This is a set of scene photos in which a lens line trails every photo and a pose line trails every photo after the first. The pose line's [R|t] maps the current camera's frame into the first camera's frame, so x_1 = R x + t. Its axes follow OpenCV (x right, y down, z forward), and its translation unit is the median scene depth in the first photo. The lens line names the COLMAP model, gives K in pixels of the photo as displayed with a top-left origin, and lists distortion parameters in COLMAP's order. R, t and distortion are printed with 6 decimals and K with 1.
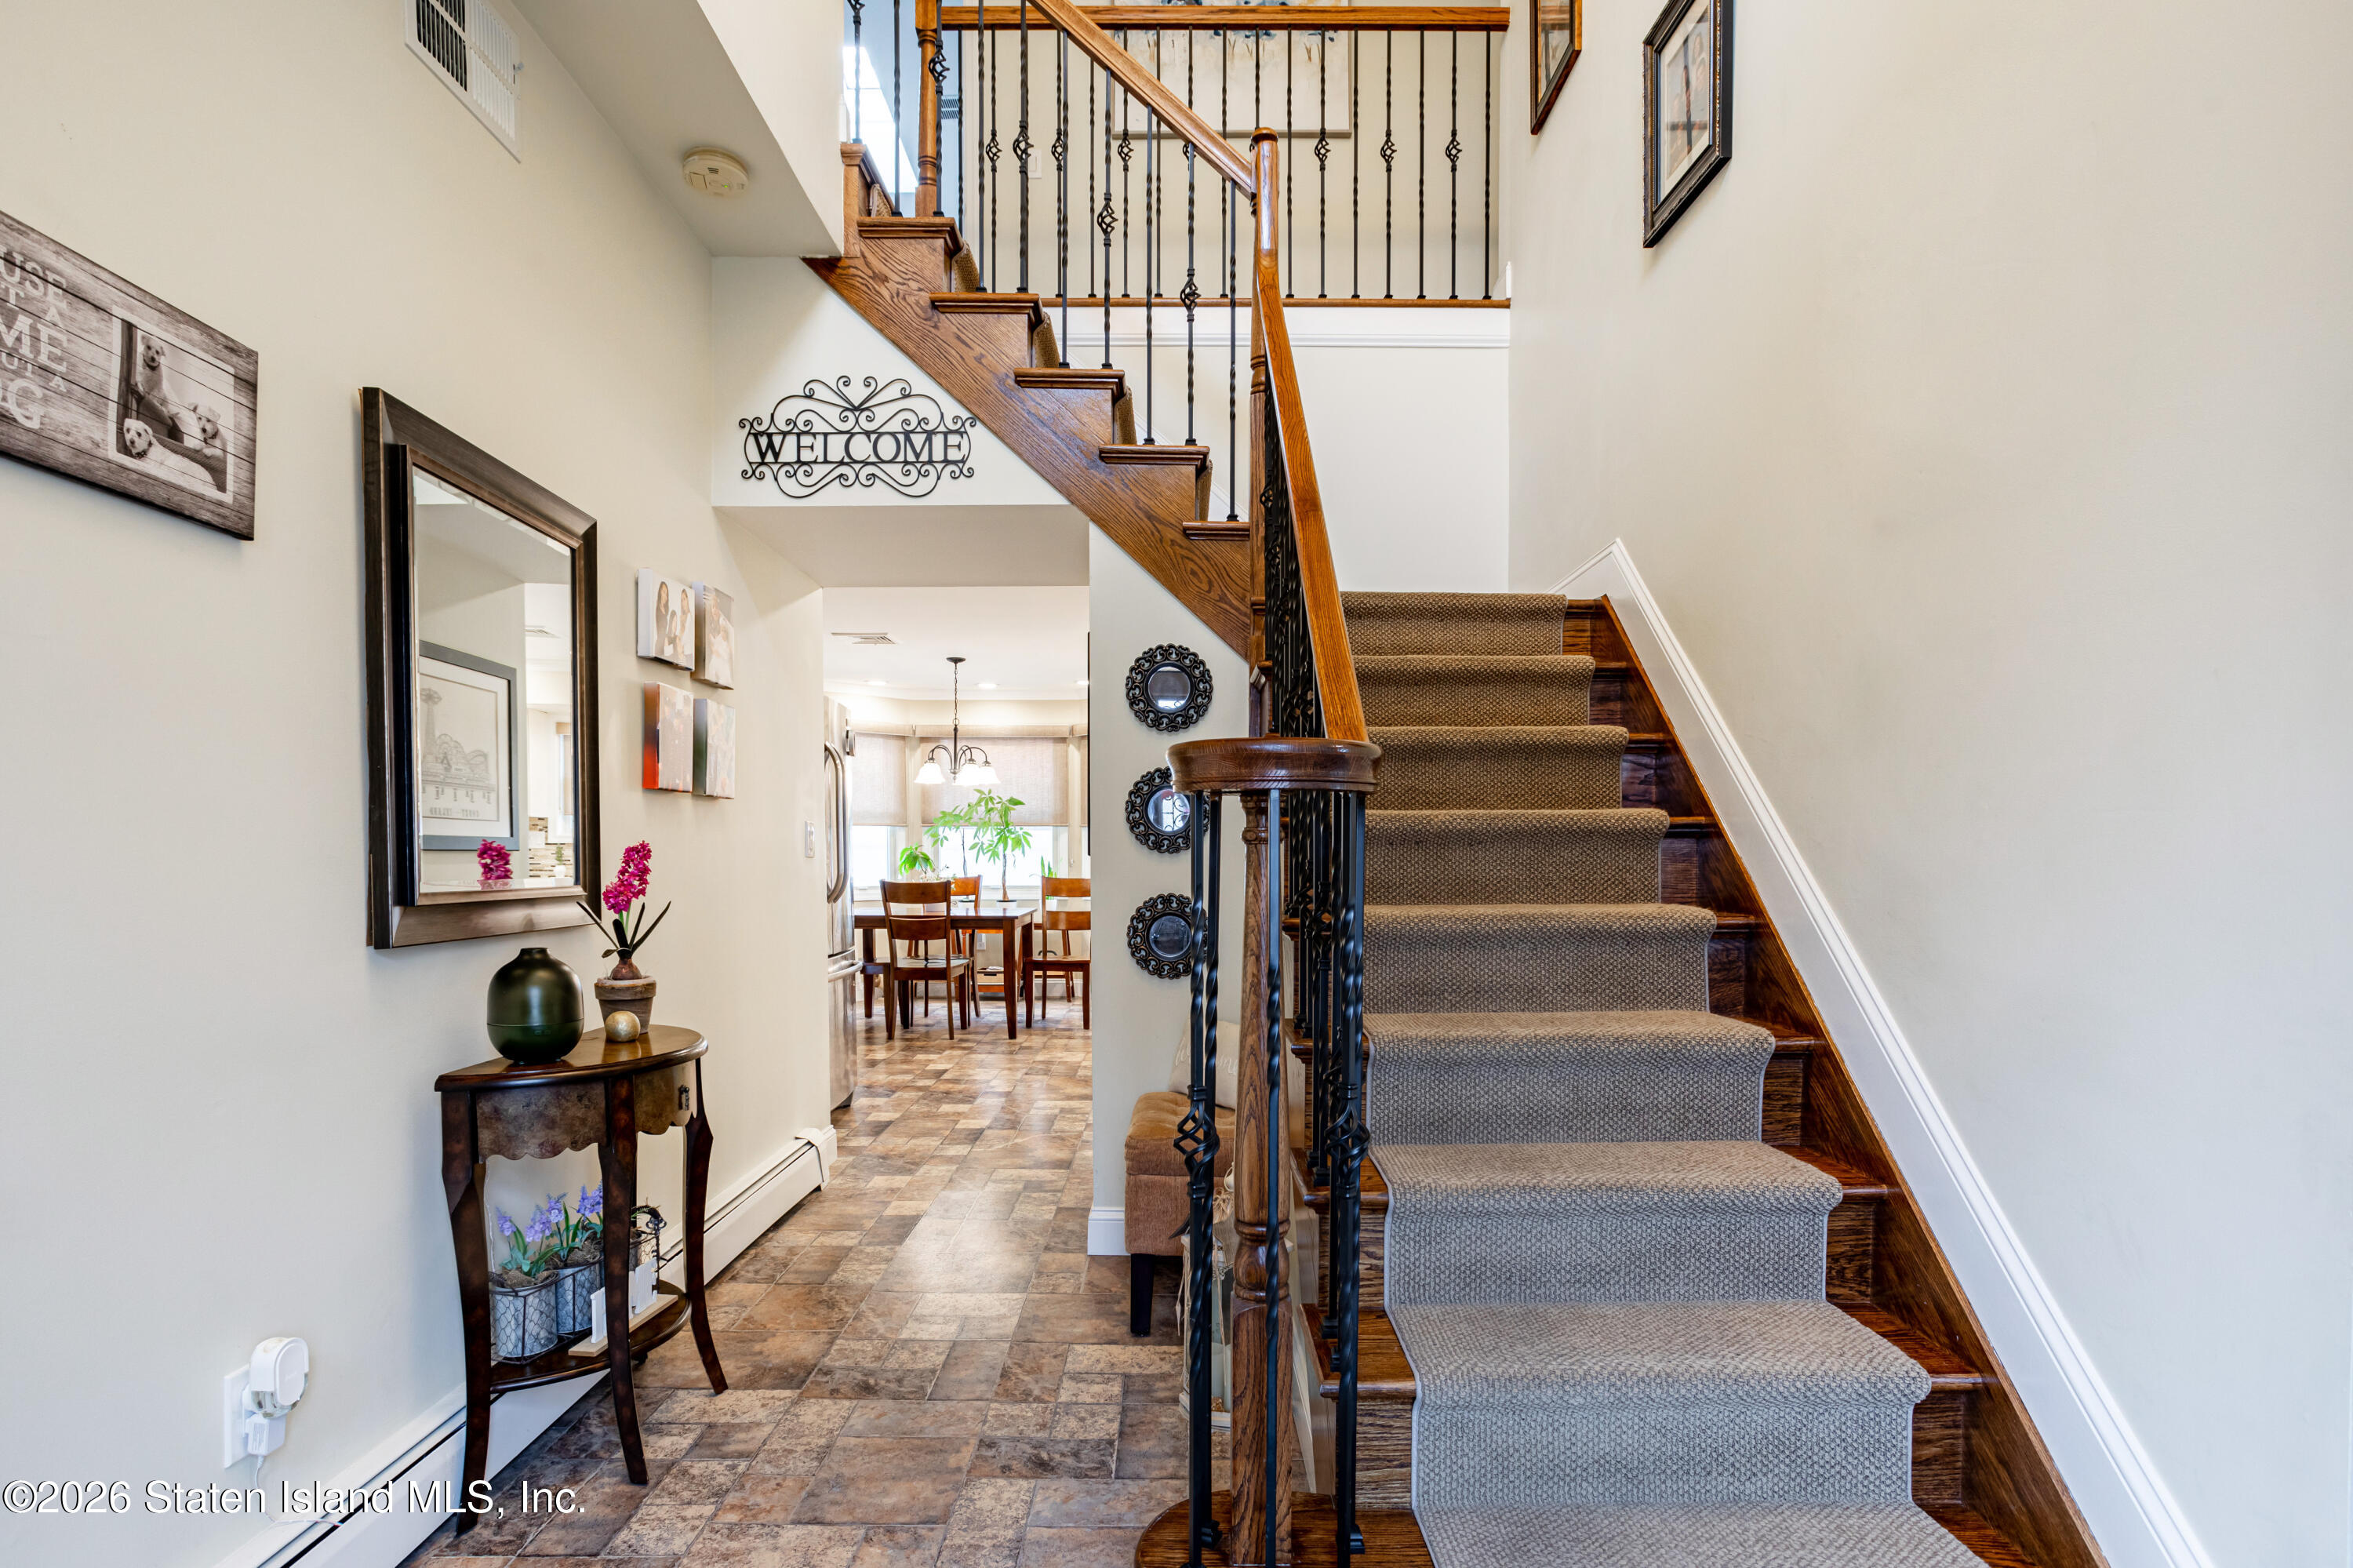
lens RADIAL K [[1218.4, 0, 1225.7], [0, 1218.4, 921.2], [0, 0, 1]] dist [-0.042699, 0.029010]
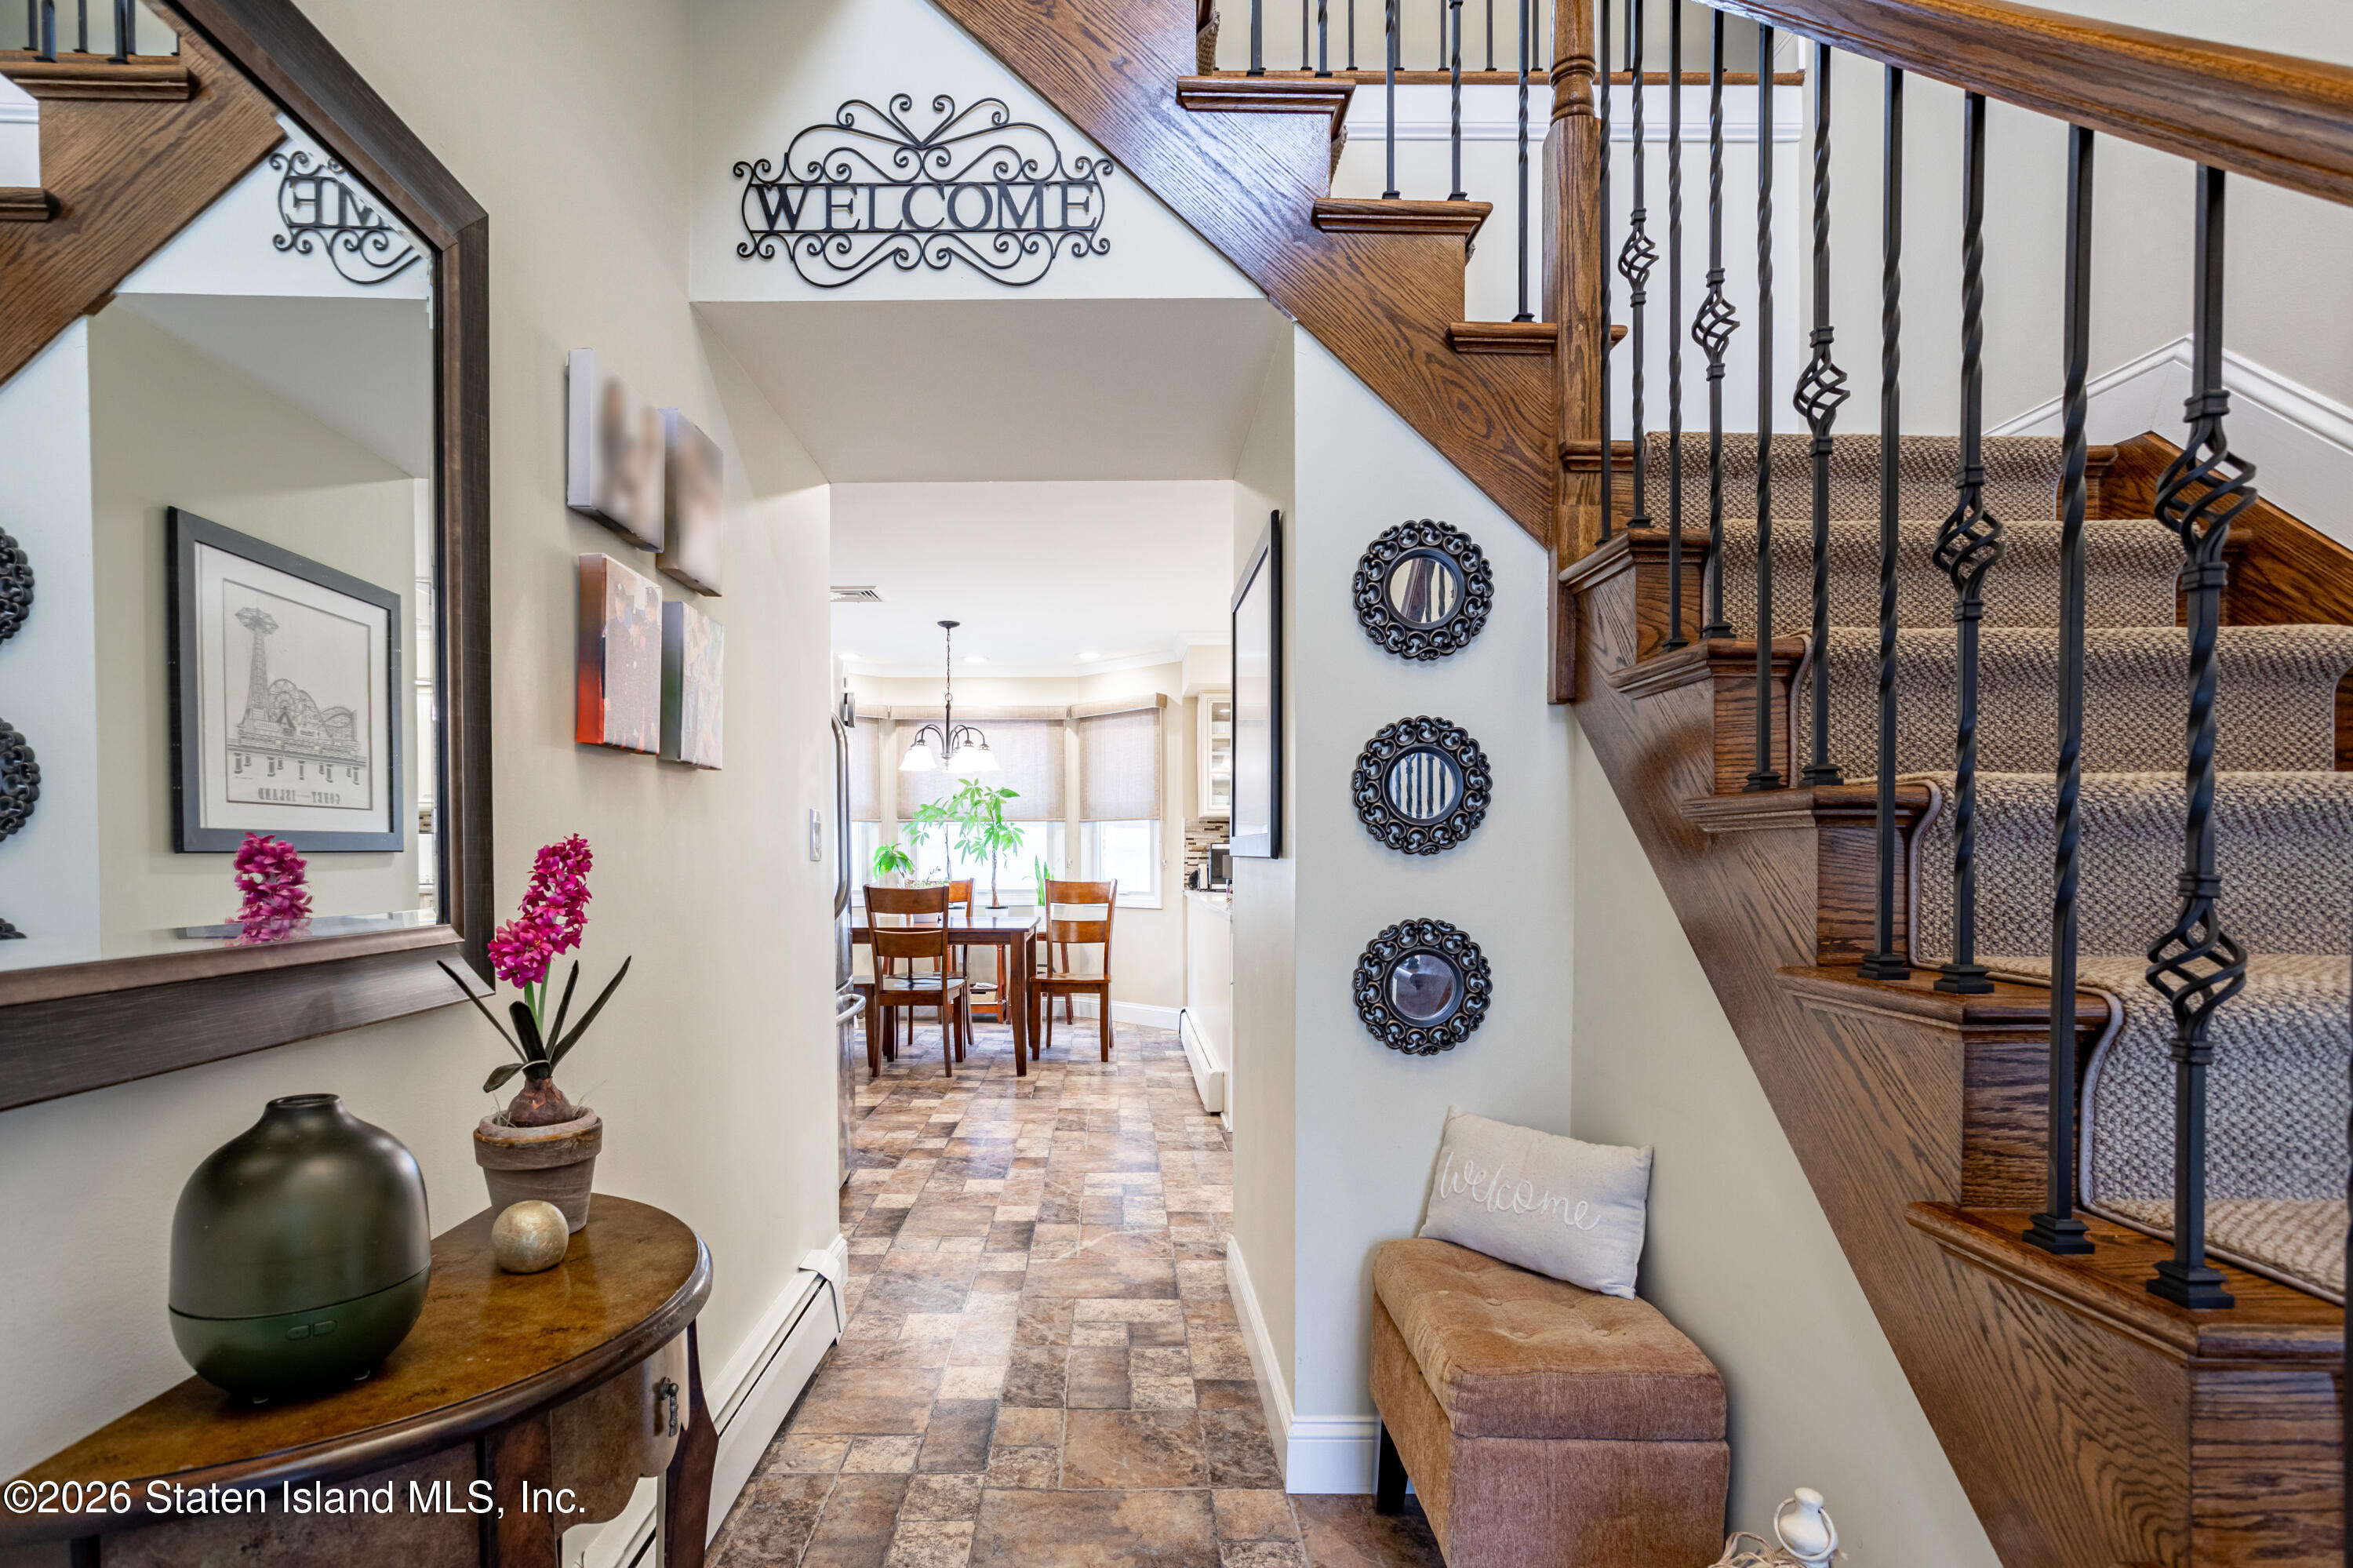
lens RADIAL K [[1225.3, 0, 1164.1], [0, 1225.3, 906.8], [0, 0, 1]] dist [-0.031217, 0.001947]
pose [[0.999996, -0.002636, -0.000423, -0.180736], [0.002632, 0.999943, -0.010374, -0.023209], [0.000451, 0.010372, 0.999946, 0.376600]]
